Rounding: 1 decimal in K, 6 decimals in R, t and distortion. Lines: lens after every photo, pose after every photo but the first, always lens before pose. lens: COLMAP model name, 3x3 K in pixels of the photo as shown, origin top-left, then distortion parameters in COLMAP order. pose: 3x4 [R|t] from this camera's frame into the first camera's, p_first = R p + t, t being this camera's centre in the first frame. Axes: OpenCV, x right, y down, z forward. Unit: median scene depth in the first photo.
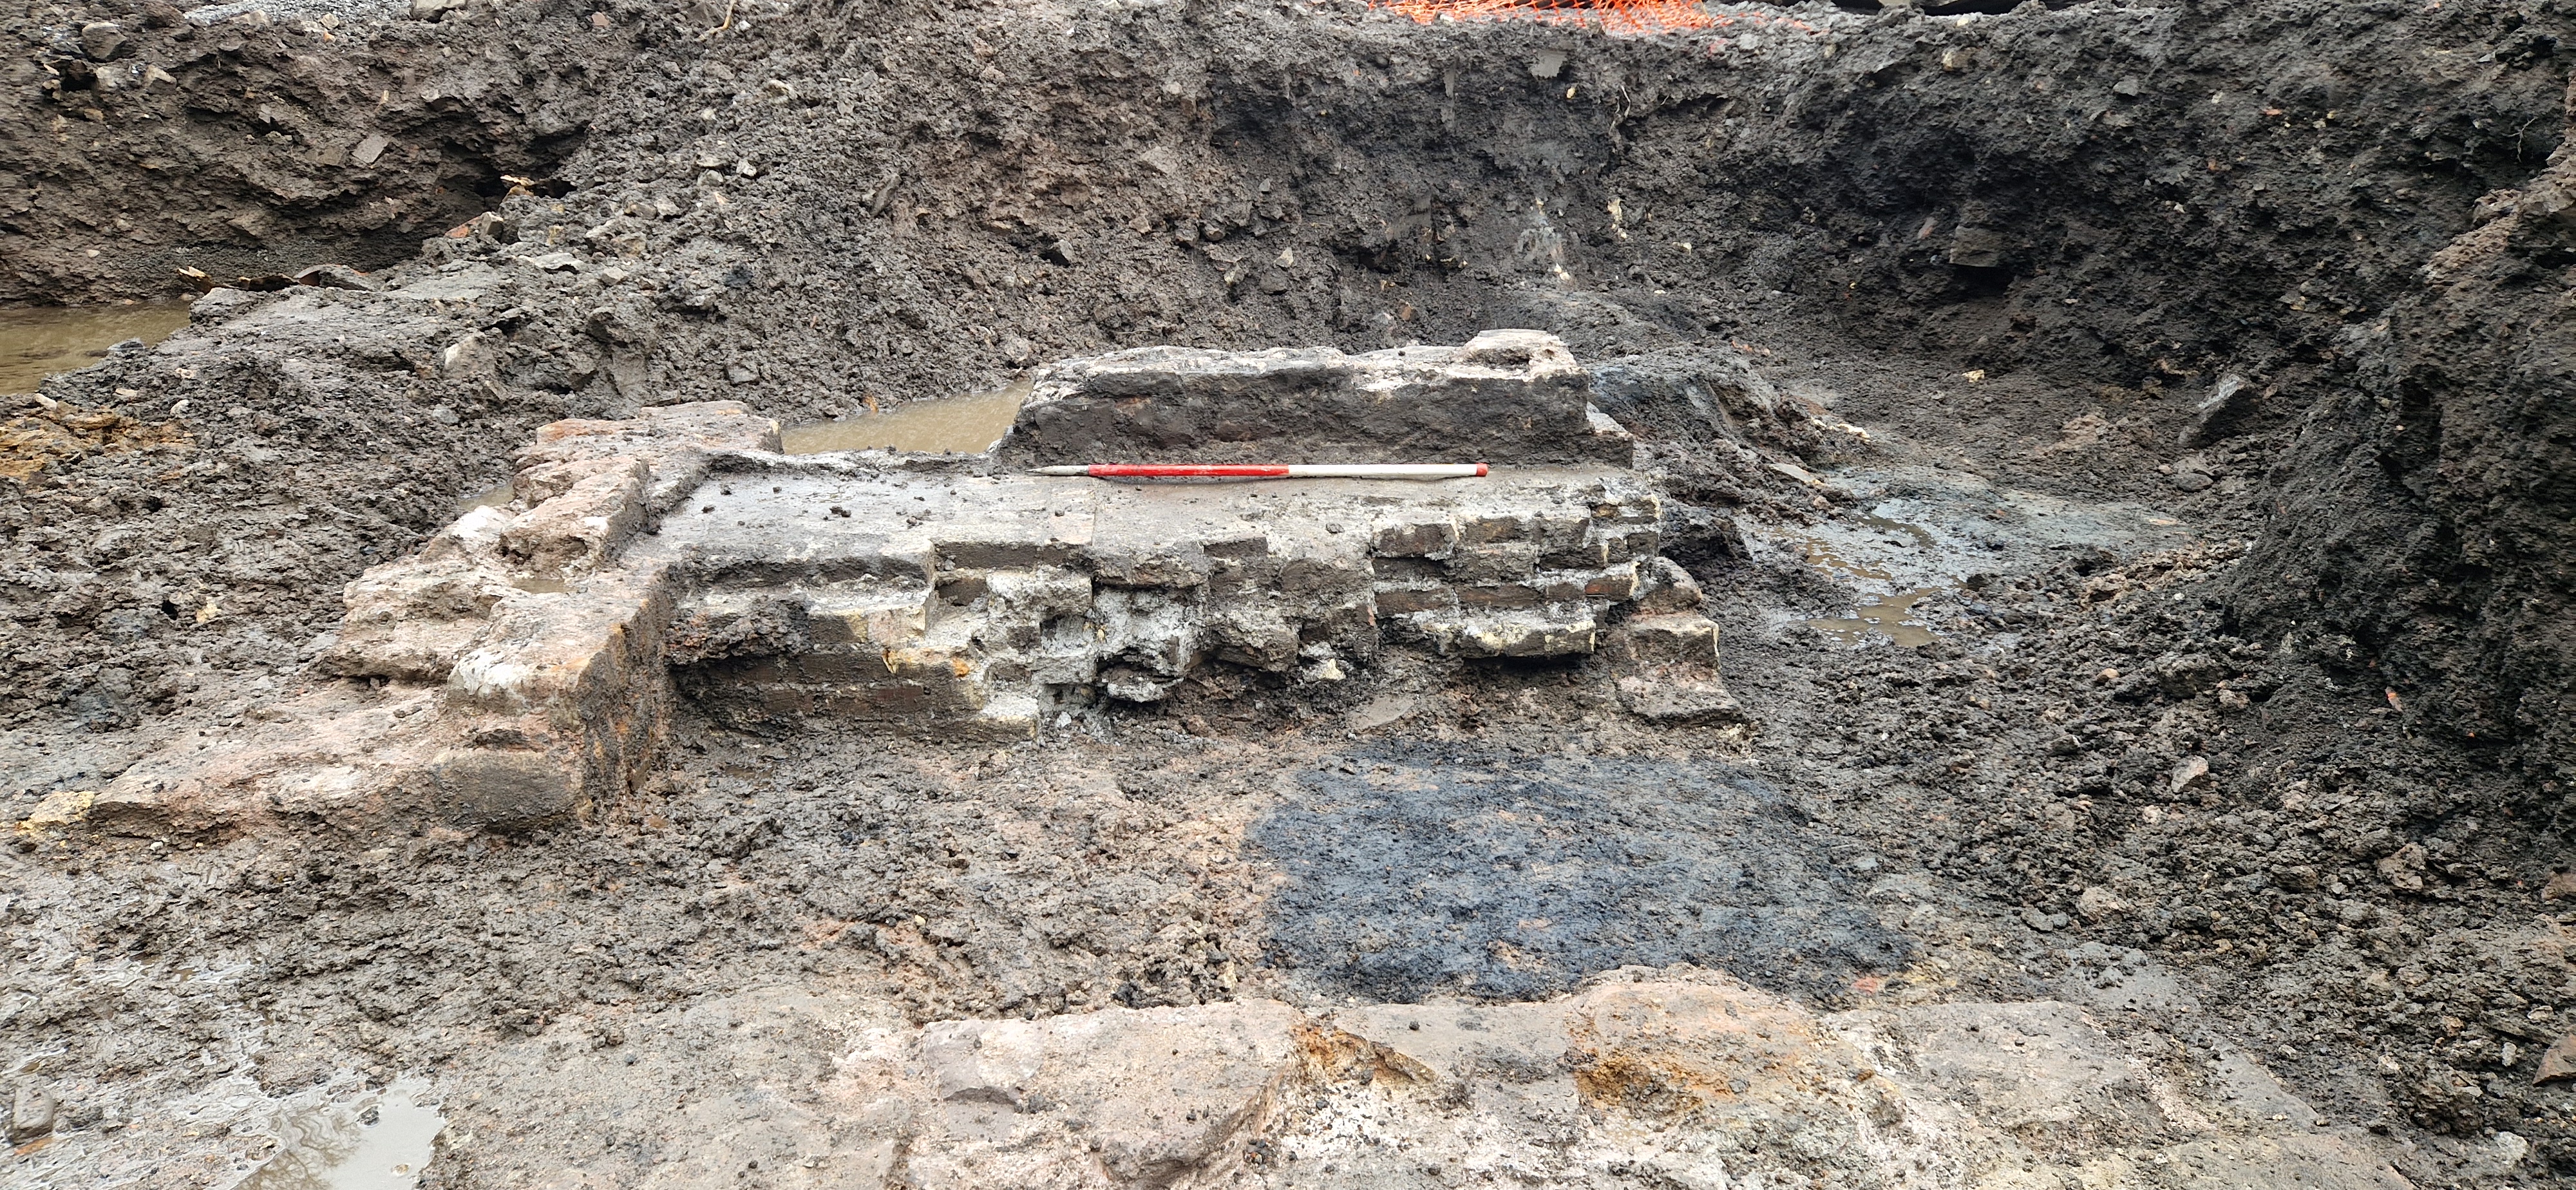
lens RADIAL K [[1720.8, 0, 1264.0], [0, 1720.8, 587.5], [0, 0, 1]] dist [0.070474, -0.053860]
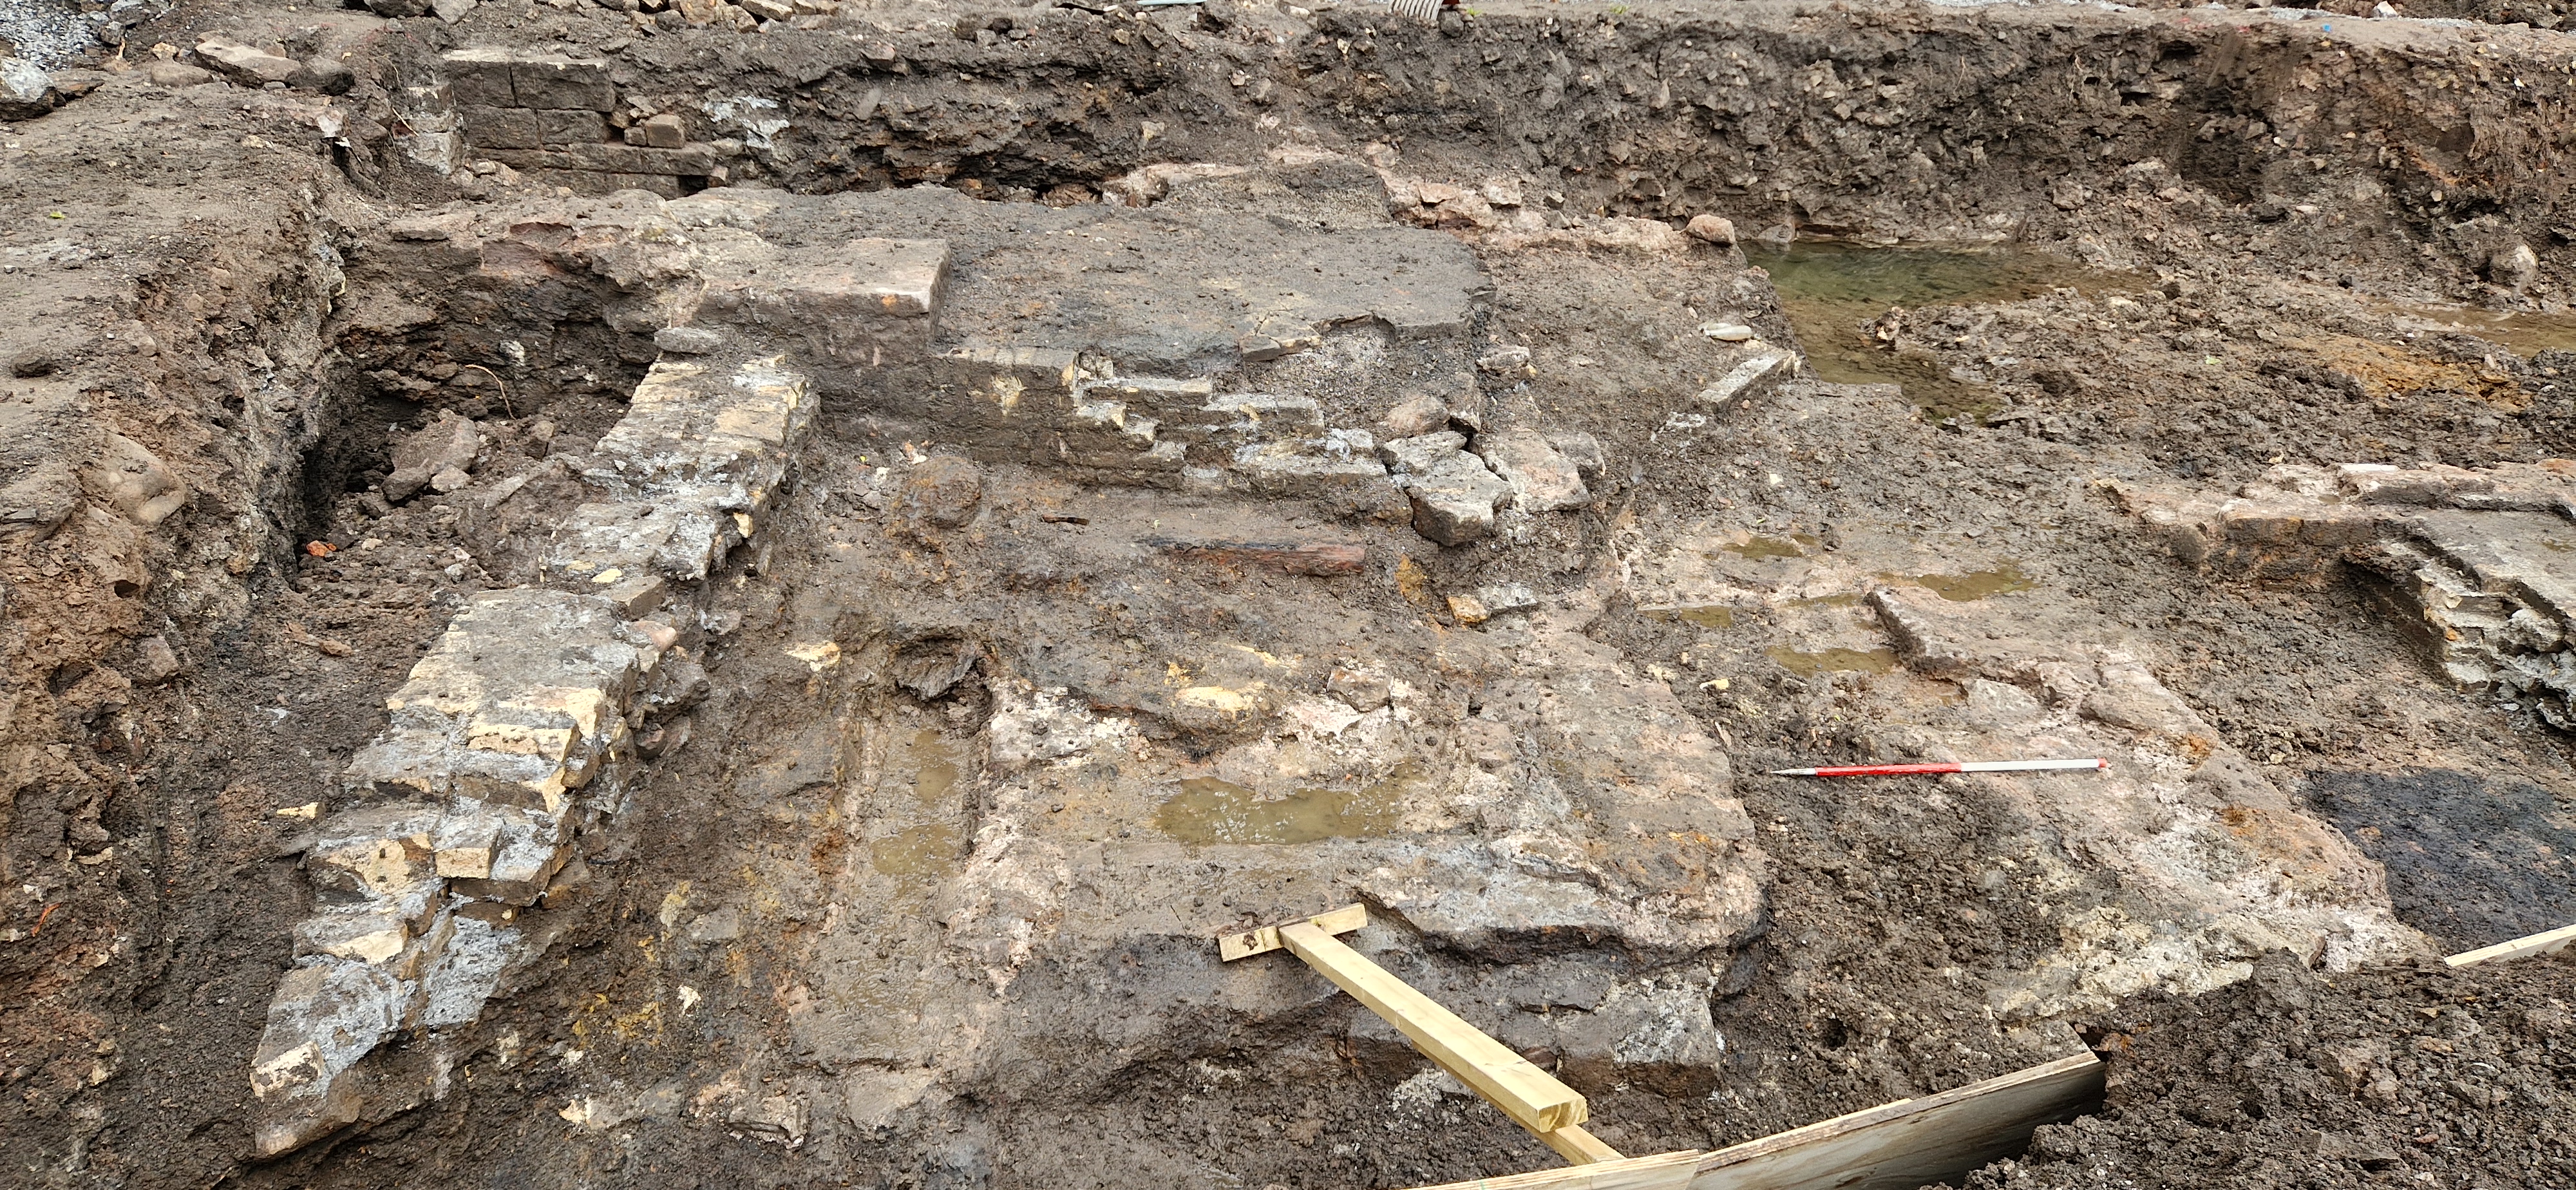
lens RADIAL K [[1720.8, 0, 1279.6], [0, 1720.8, 621.0], [0, 0, 1]] dist [0.070474, -0.053860]
pose [[-0.025076, 0.452110, -0.891610, 1.338113], [-0.347067, 0.832477, 0.431887, -0.300774], [0.937505, 0.320278, 0.136038, -0.357039]]
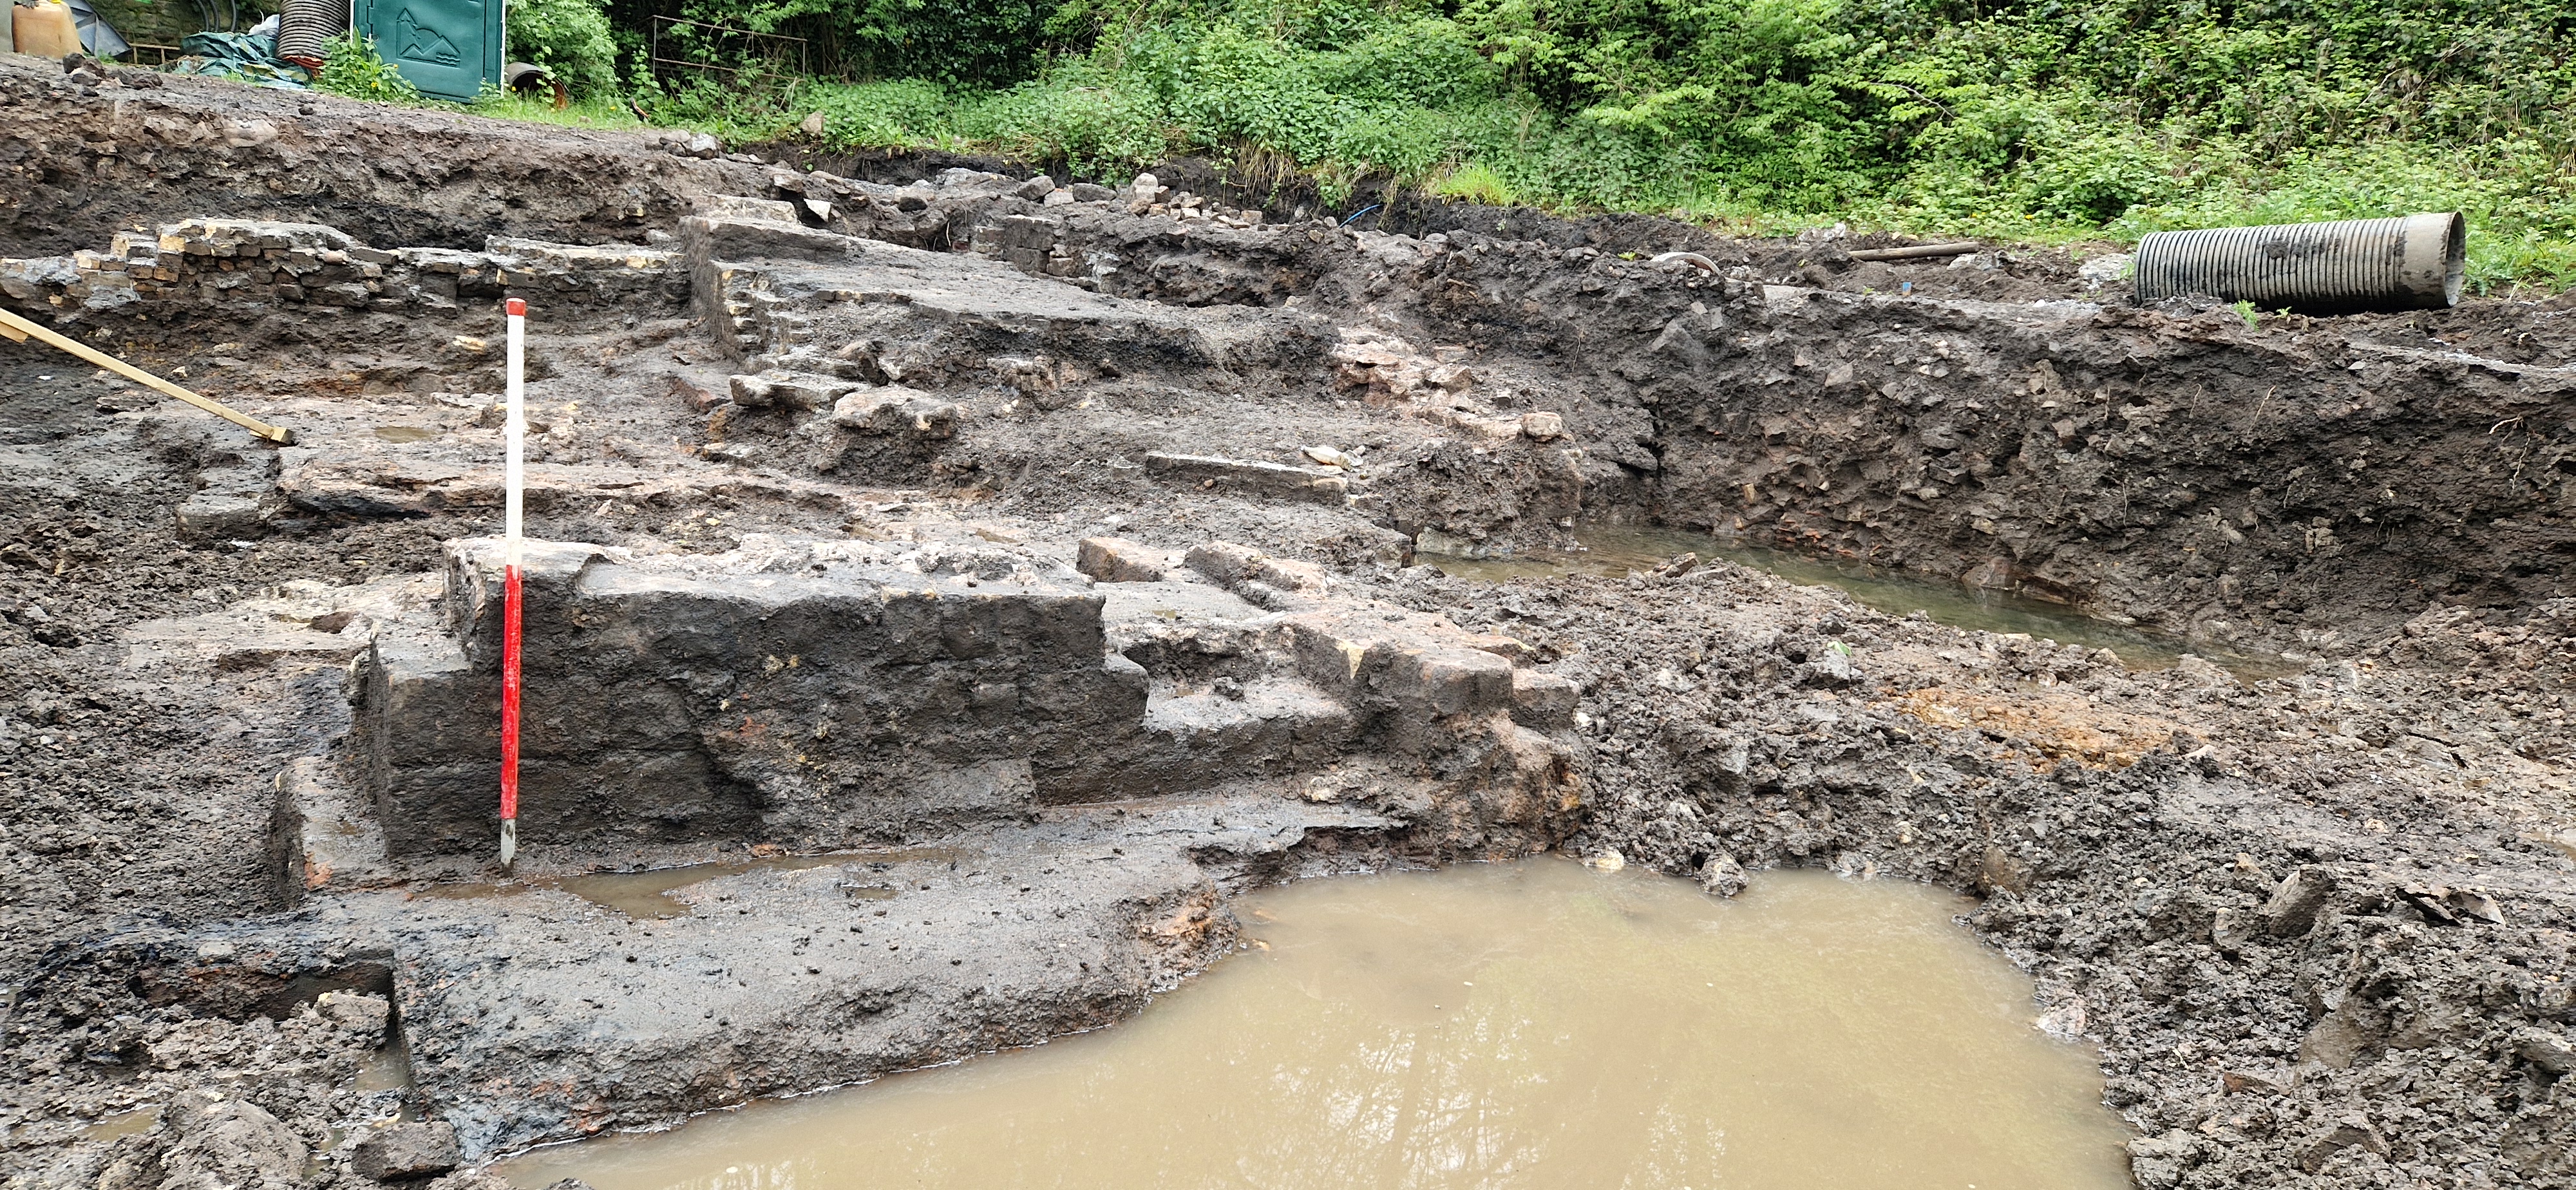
lens RADIAL K [[1720.8, 0, 1285.4], [0, 1720.8, 597.6], [0, 0, 1]] dist [0.070474, -0.053860]
pose [[-0.889342, -0.011612, -0.457095, 0.240672], [-0.244262, 0.857147, 0.453471, -0.642507], [0.386531, 0.514941, -0.765133, 1.985365]]
